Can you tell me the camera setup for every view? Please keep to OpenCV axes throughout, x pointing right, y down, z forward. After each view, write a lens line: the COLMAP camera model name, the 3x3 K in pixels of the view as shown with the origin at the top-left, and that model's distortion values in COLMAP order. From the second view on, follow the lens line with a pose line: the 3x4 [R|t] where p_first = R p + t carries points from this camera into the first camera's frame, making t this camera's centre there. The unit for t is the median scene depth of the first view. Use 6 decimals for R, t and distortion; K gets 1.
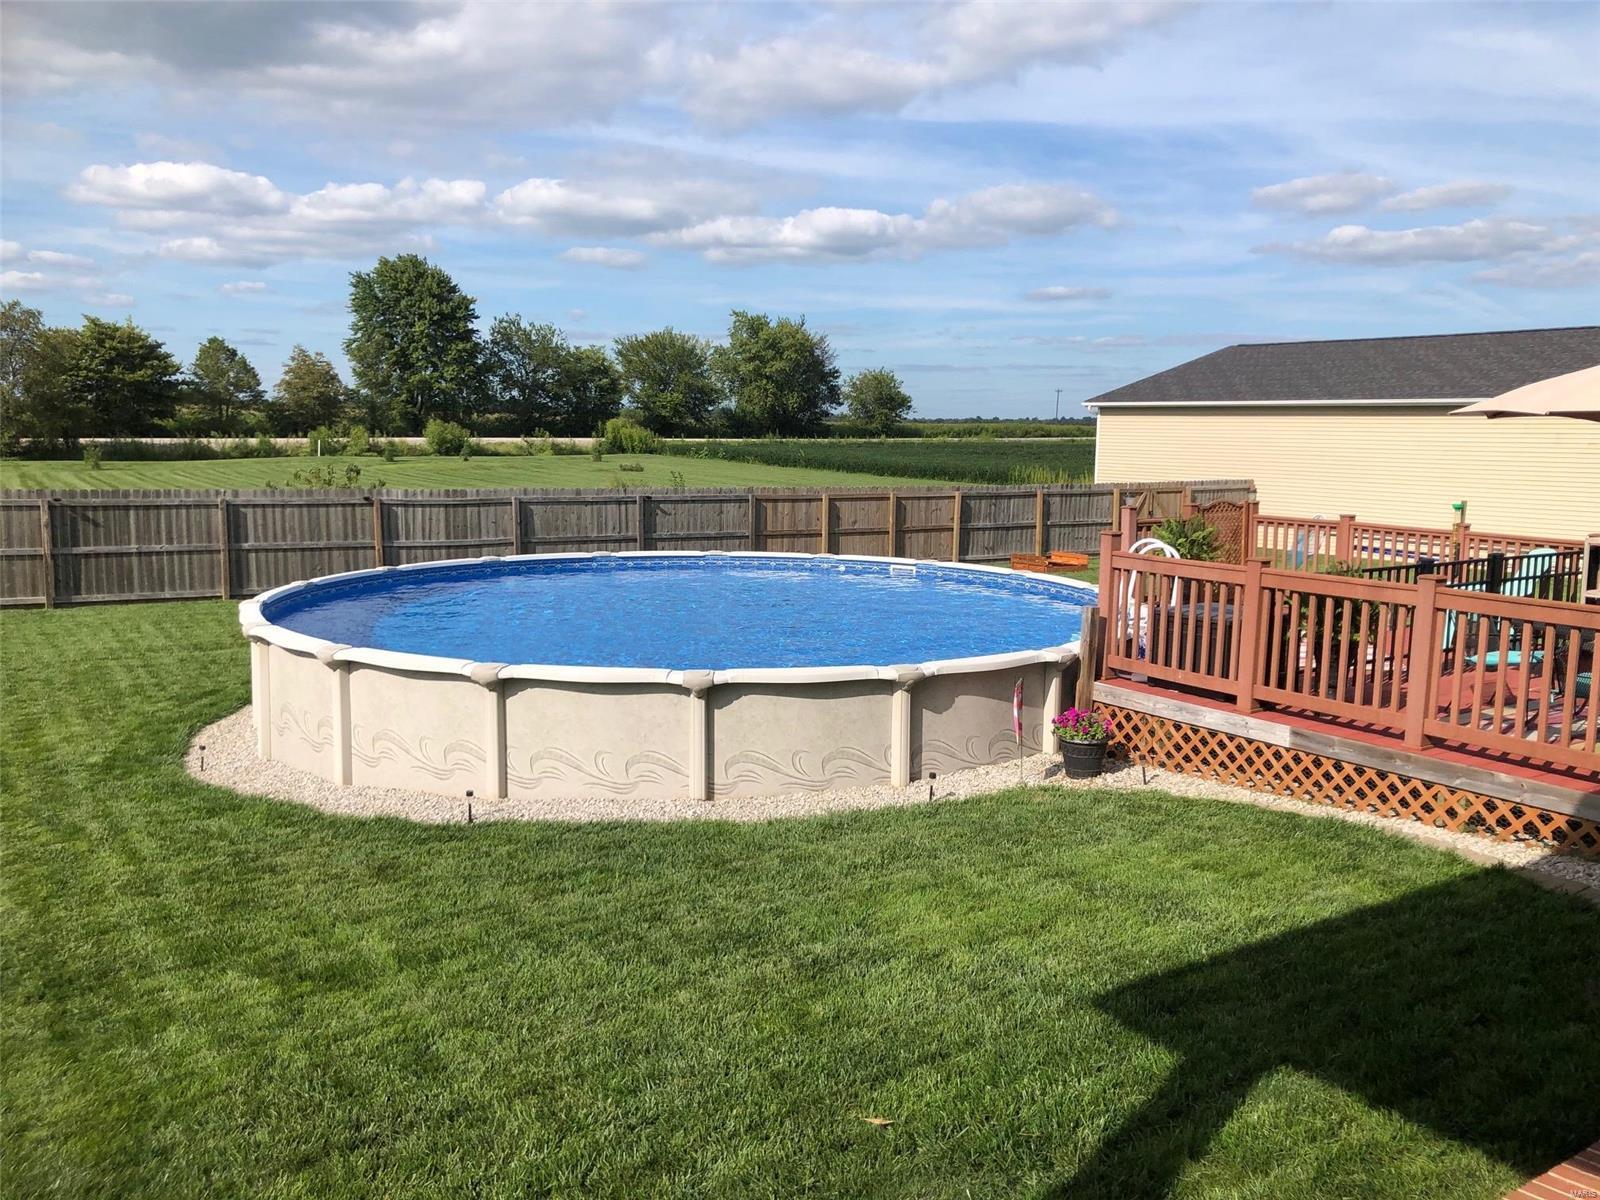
lens RADIAL K [[1290.0, 0, 797.7], [0, 1290.0, 642.6], [0, 0, 1]] dist [0.066082, -0.097577]
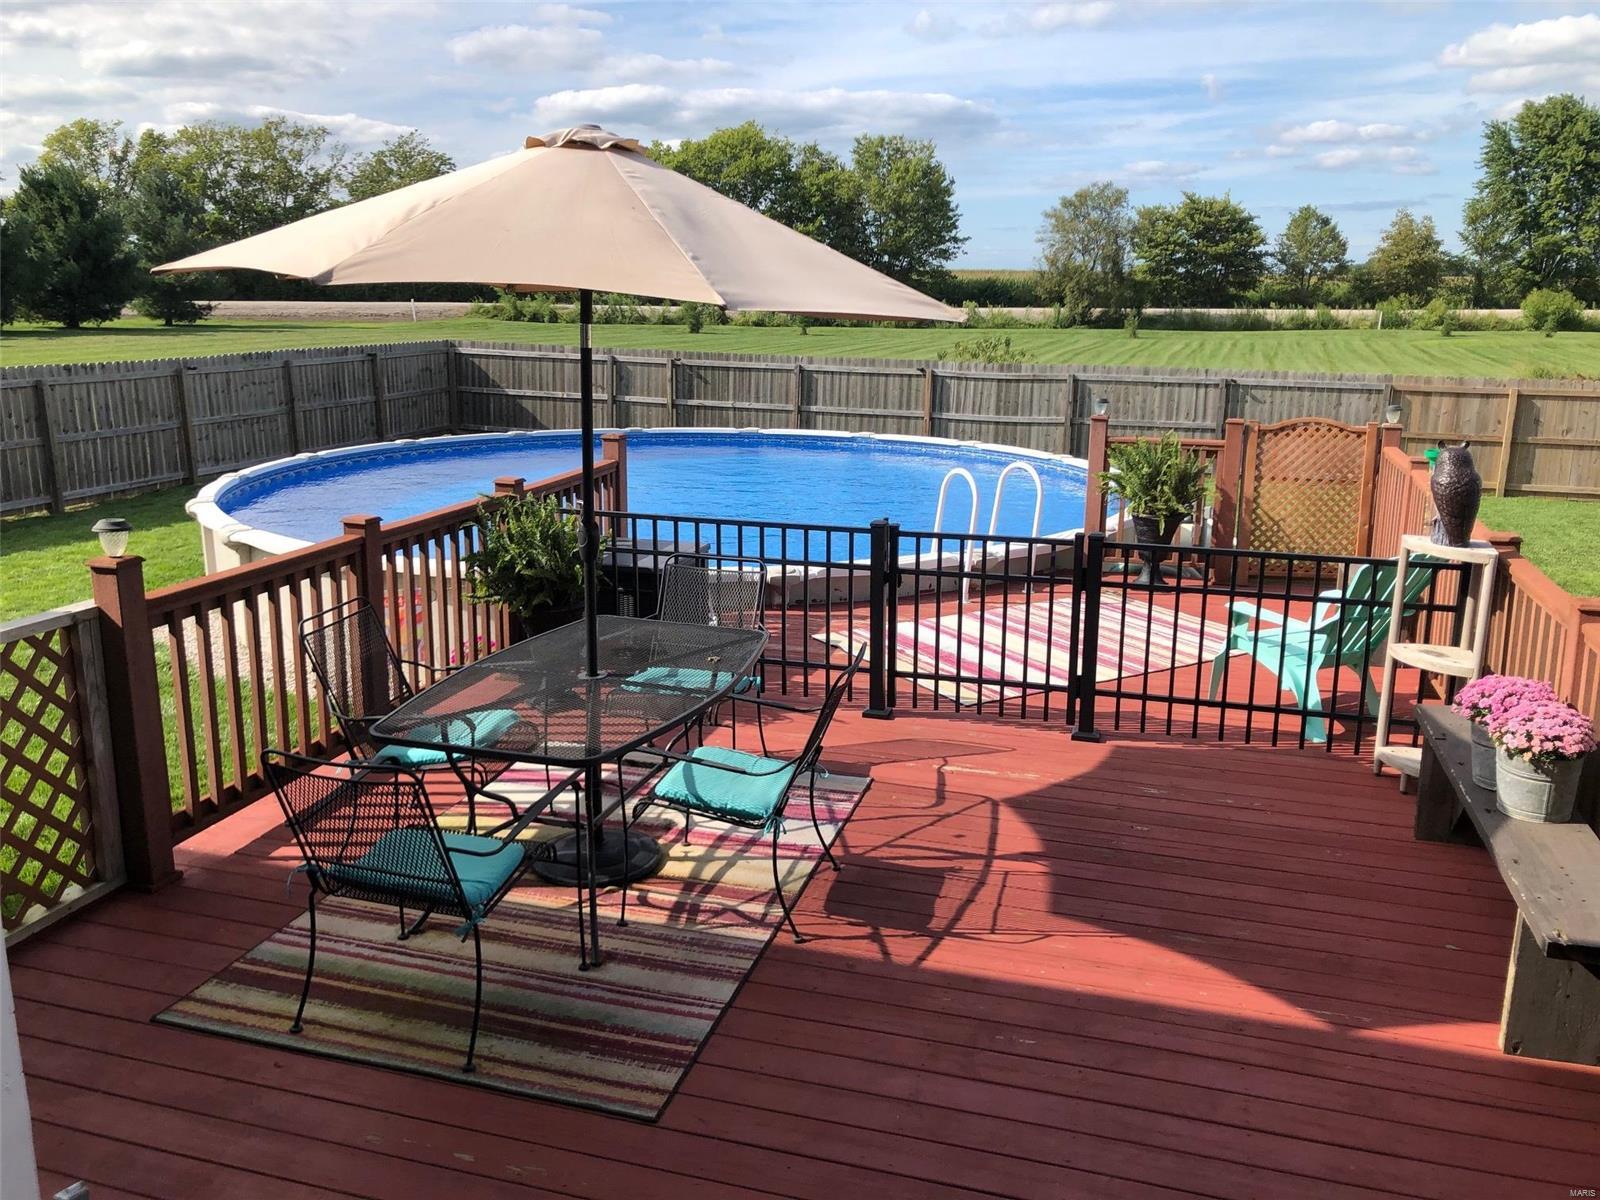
lens RADIAL K [[1287.8, 0, 799.3], [0, 1287.8, 640.0], [0, 0, 1]] dist [0.027769, -0.058190]
pose [[0.619735, 0.198647, -0.759255, 0.128370], [-0.125795, 0.980071, 0.153741, -0.013503], [0.774664, 0.000232, 0.632373, 0.081126]]
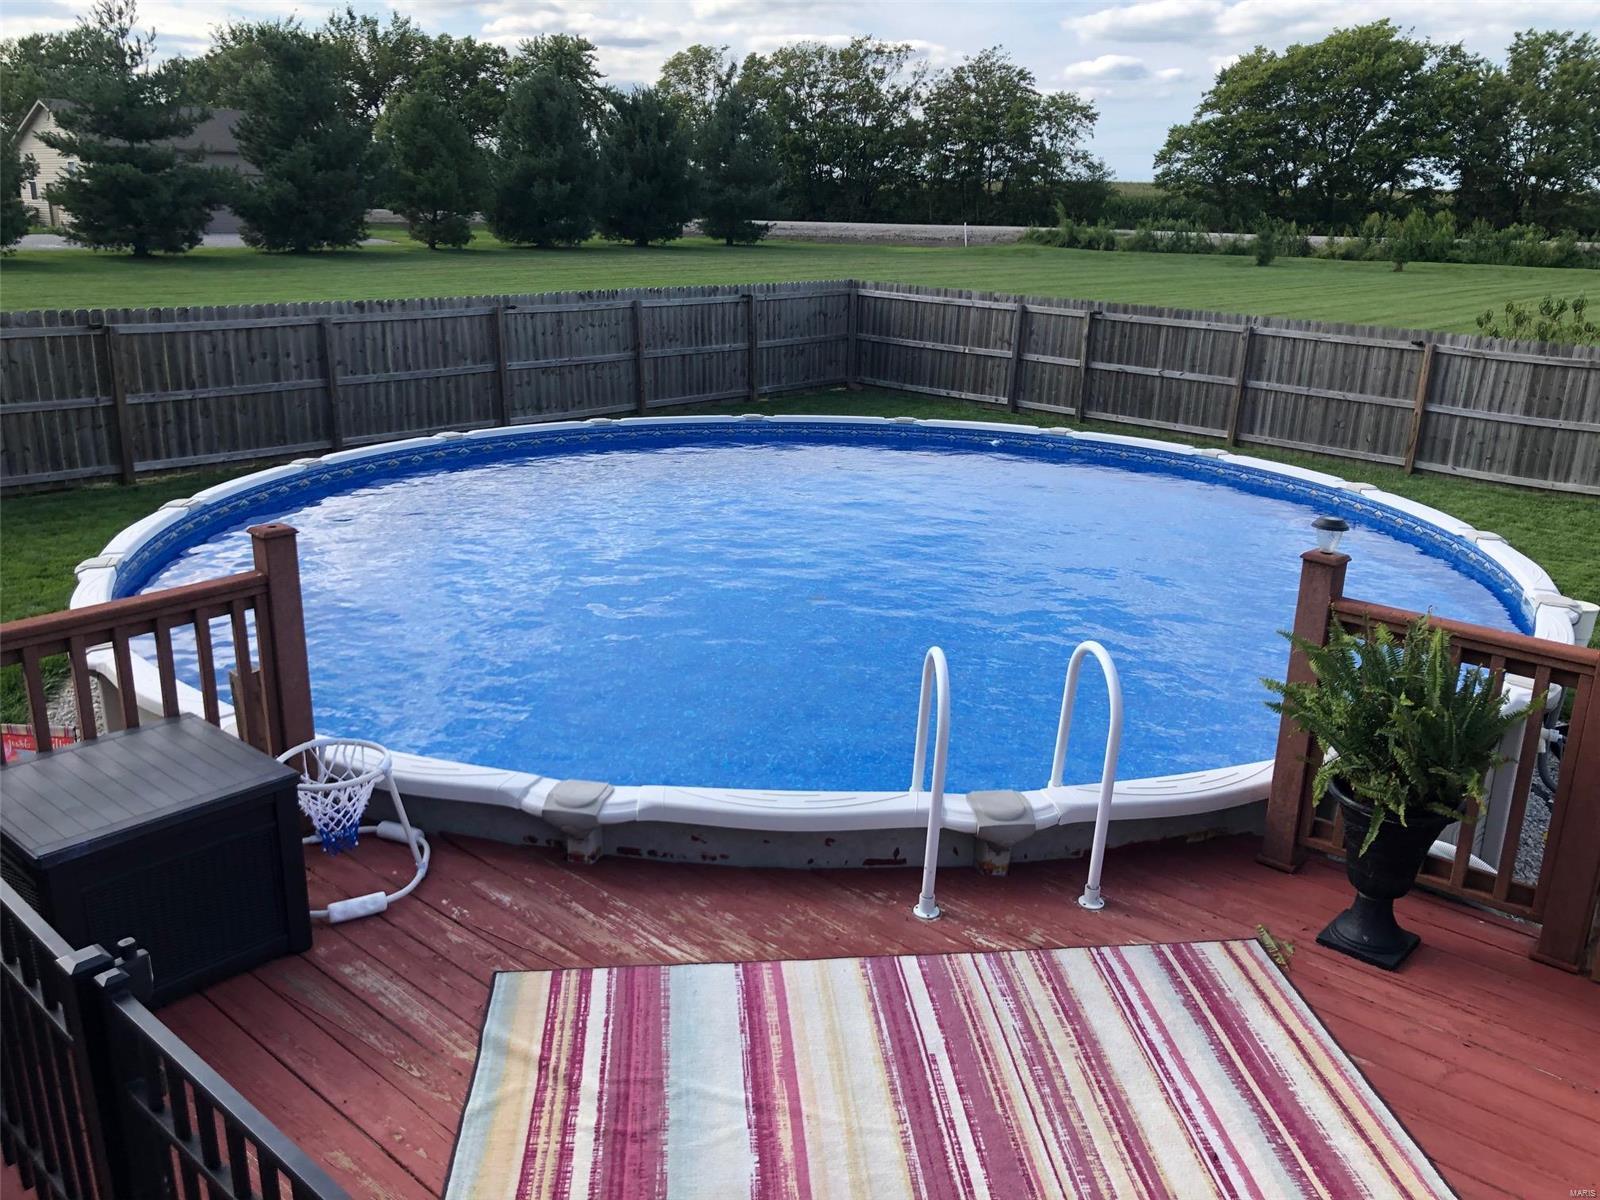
lens RADIAL K [[1287.8, 0, 799.3], [0, 1287.8, 640.0], [0, 0, 1]] dist [0.027769, -0.058190]
pose [[0.218808, 0.306099, -0.926513, 0.098075], [-0.170776, 0.946880, 0.272497, -0.027031], [0.960707, 0.098601, 0.259460, 0.142862]]
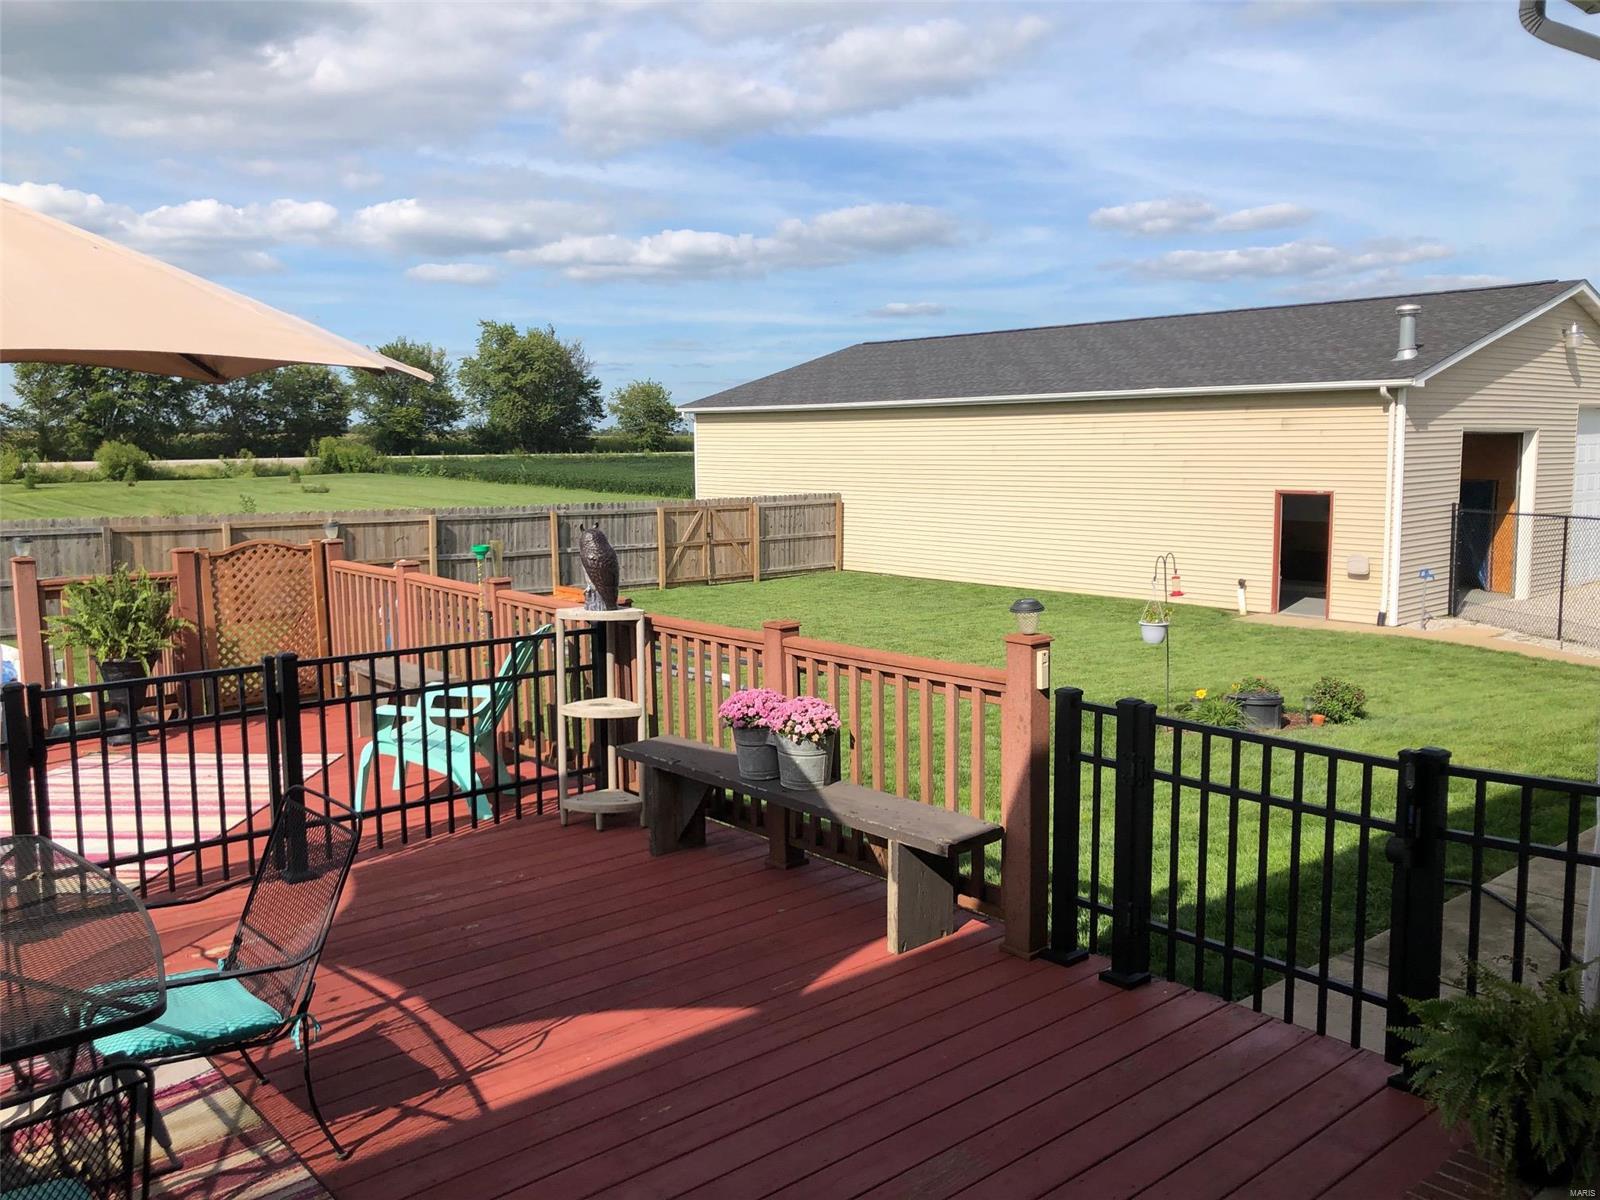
lens RADIAL K [[1299.0, 0, 800.0], [0, 1299.0, 600.0], [0, 0, 1]] dist [0.000113, -0.008418]
pose [[0.992975, -0.030362, 0.114361, 0.098746], [0.035317, 0.998512, -0.041551, -0.008896], [-0.112930, 0.045298, 0.992570, 0.068584]]
